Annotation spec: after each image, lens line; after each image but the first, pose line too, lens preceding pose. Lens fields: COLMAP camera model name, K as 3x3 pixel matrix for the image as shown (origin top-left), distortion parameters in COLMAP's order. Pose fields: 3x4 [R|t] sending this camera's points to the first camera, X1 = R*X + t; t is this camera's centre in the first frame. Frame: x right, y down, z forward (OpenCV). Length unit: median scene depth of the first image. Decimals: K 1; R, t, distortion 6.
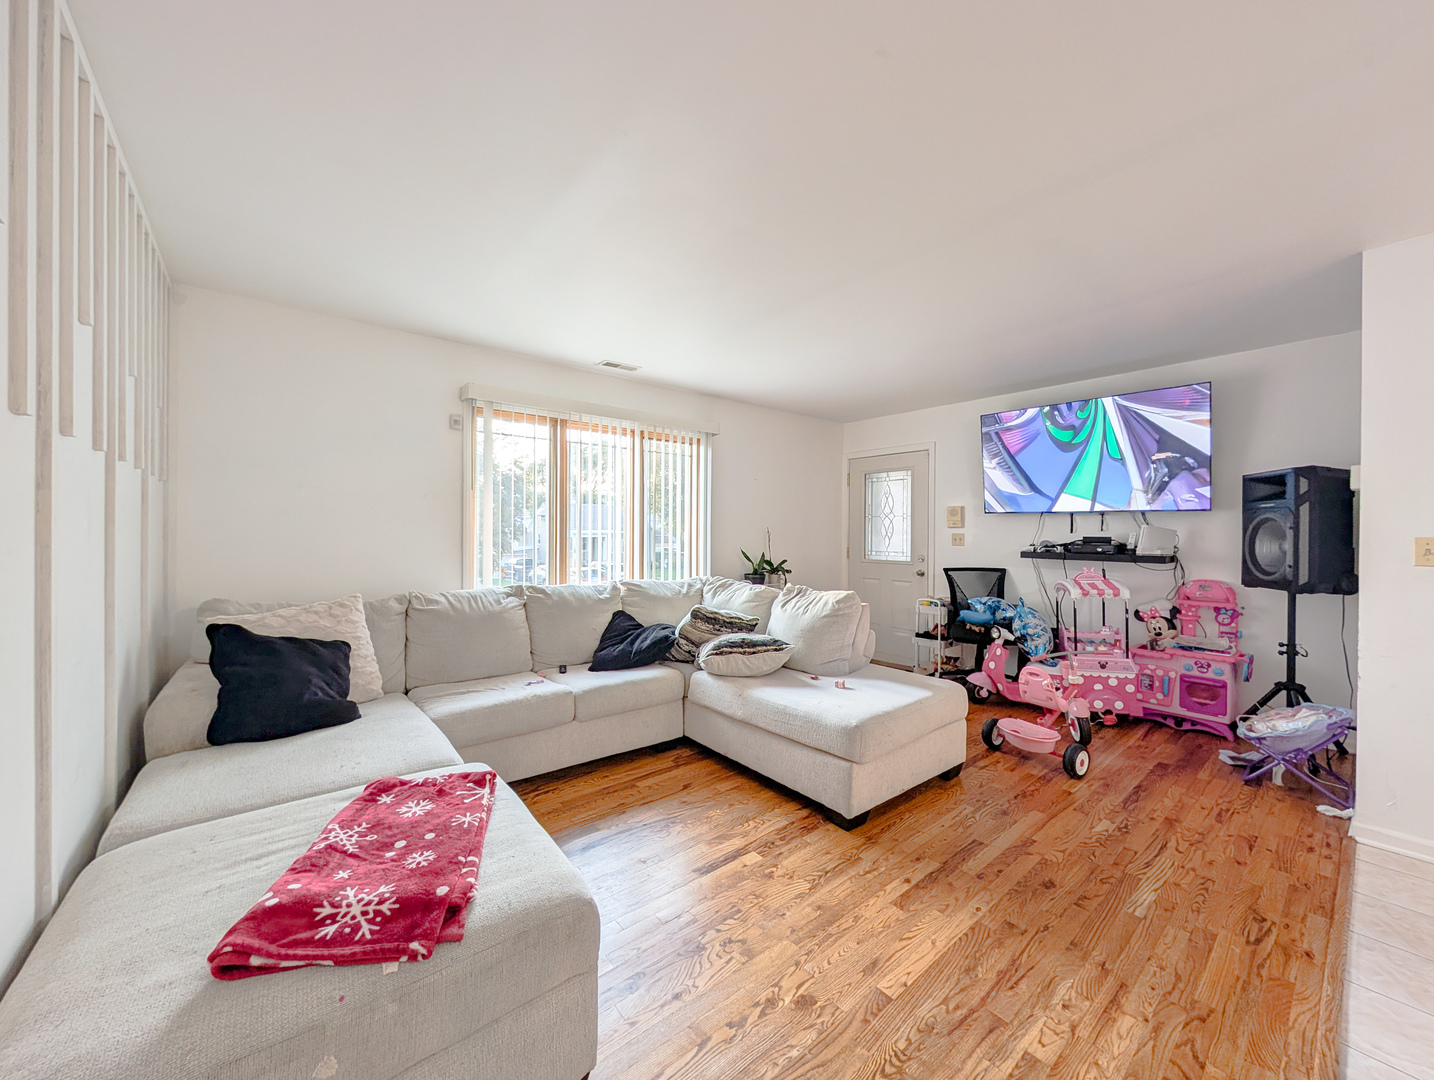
lens RADIAL K [[577.3, 0, 717.0], [0, 577.3, 540.0], [0, 0, 1]] dist [-0.000745, -0.000130]
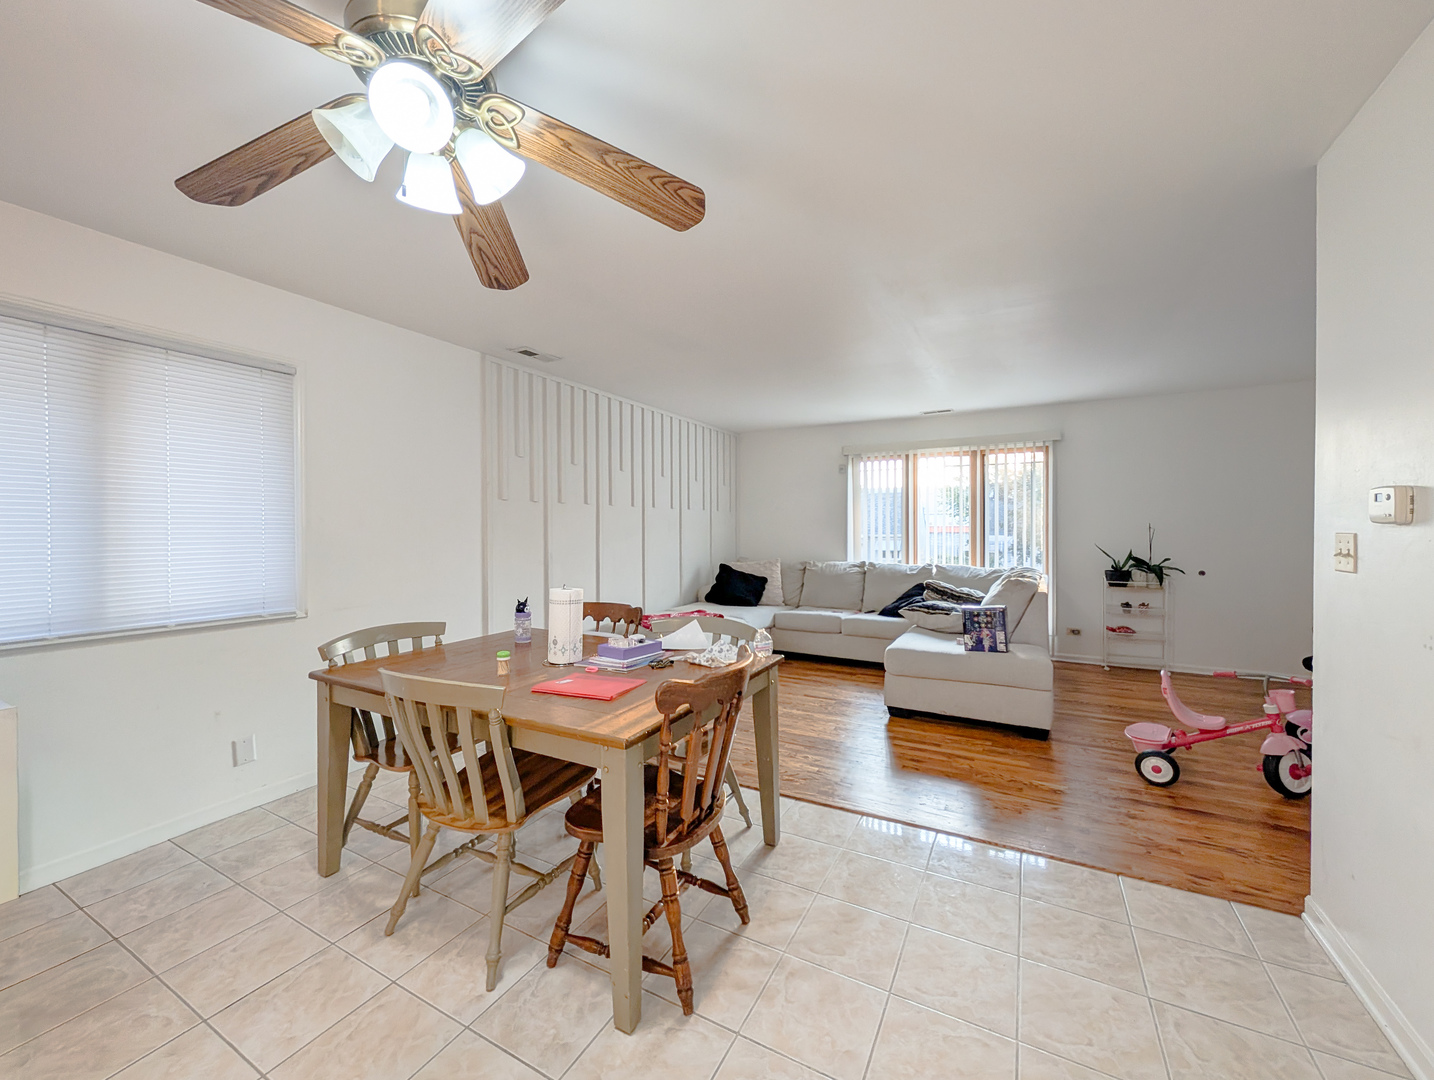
lens RADIAL K [[579.5, 0, 663.9], [0, 579.5, 538.0], [0, 0, 1]] dist [-0.000833, -0.000127]
pose [[0.290584, 0.007023, -0.956824, 1.107155], [-0.008448, 0.999953, 0.004773, 0.006681], [0.956812, 0.006696, 0.290630, -0.048061]]
